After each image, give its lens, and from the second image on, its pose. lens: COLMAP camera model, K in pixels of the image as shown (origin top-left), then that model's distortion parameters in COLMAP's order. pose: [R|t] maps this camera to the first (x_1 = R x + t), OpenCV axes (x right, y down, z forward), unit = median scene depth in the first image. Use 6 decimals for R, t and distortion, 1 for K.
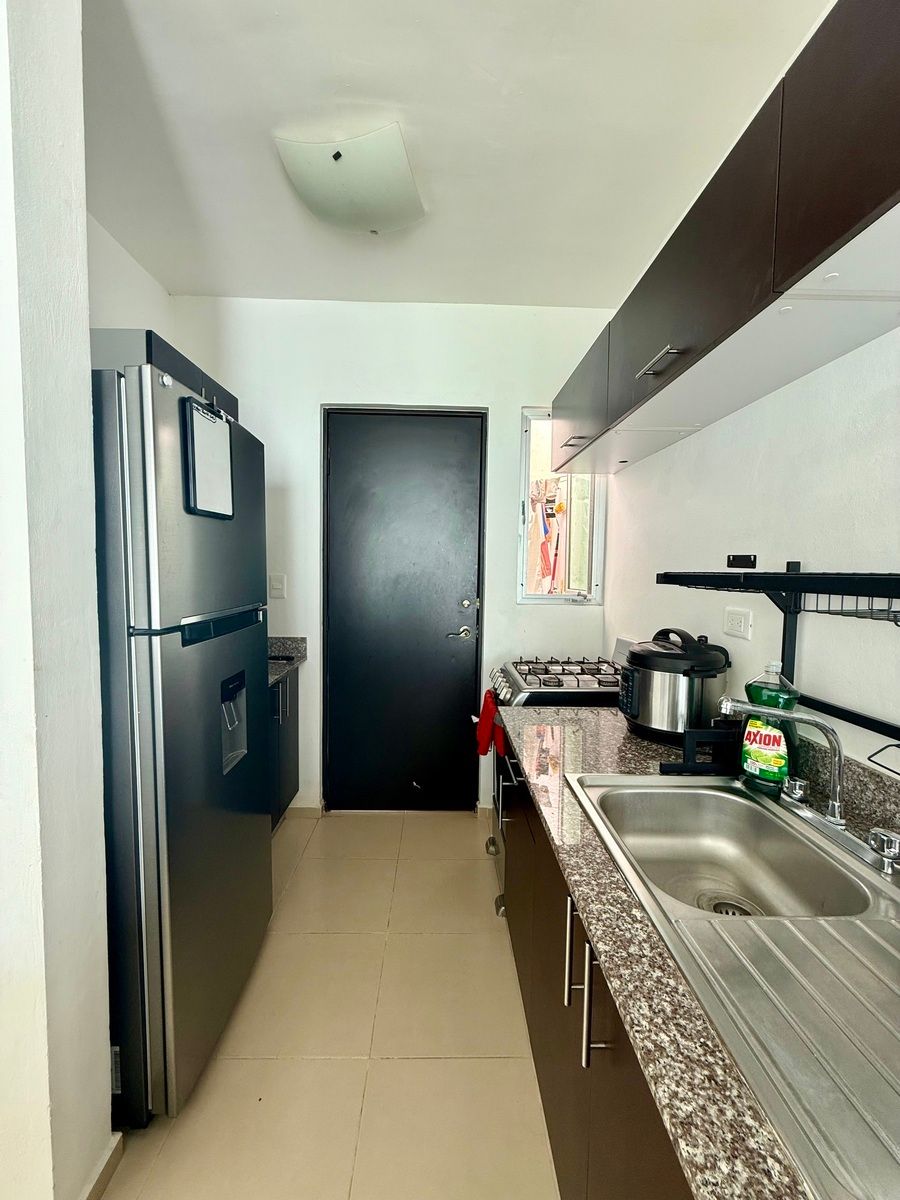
lens RADIAL K [[478.7, 0, 448.4], [0, 478.7, 602.2], [0, 0, 1]] dist [-0.000809, 0.000279]
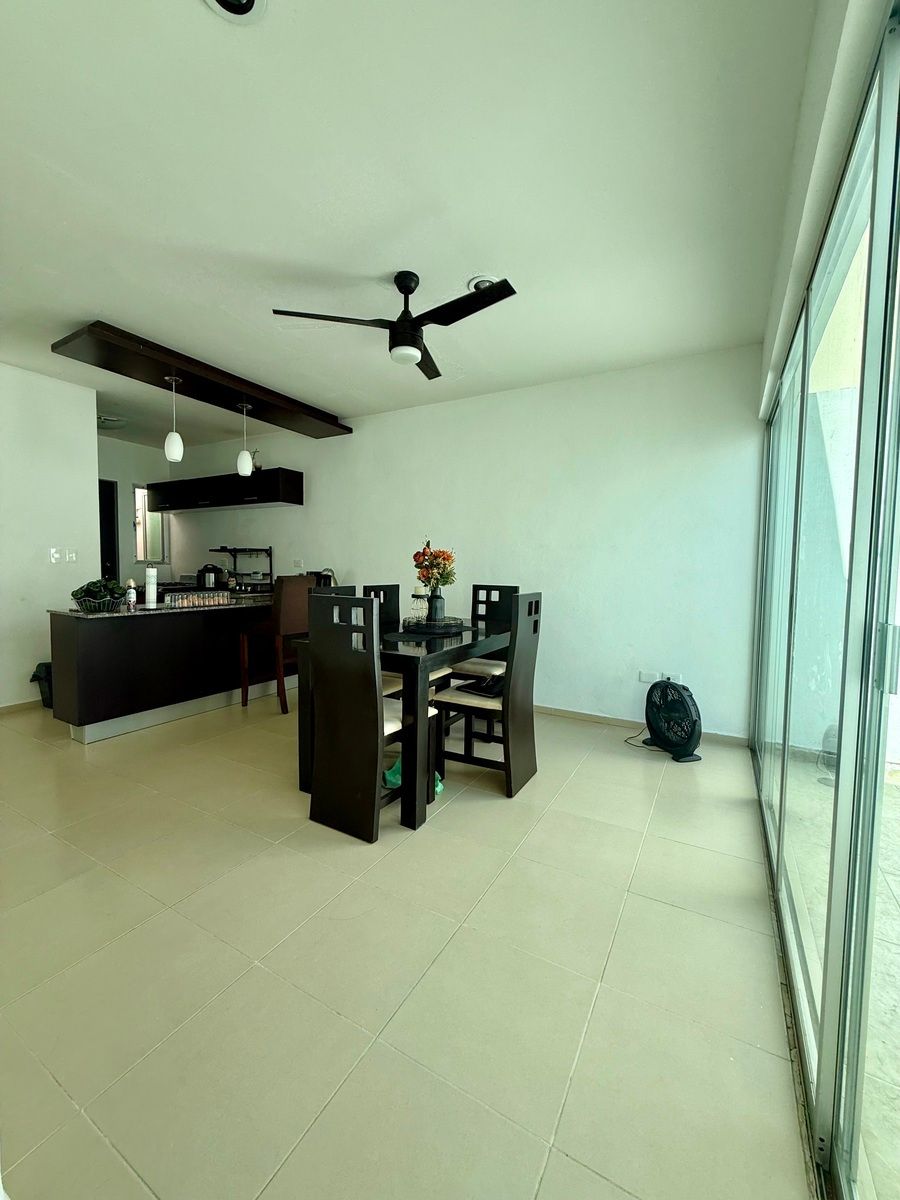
lens RADIAL K [[478.7, 0, 449.9], [0, 478.7, 598.5], [0, 0, 1]] dist [-0.000809, 0.000279]
pose [[0.510966, -0.060634, 0.857460, -2.371496], [0.057760, 0.997677, 0.036129, 0.383841], [-0.857658, 0.031066, 0.513281, -3.367782]]
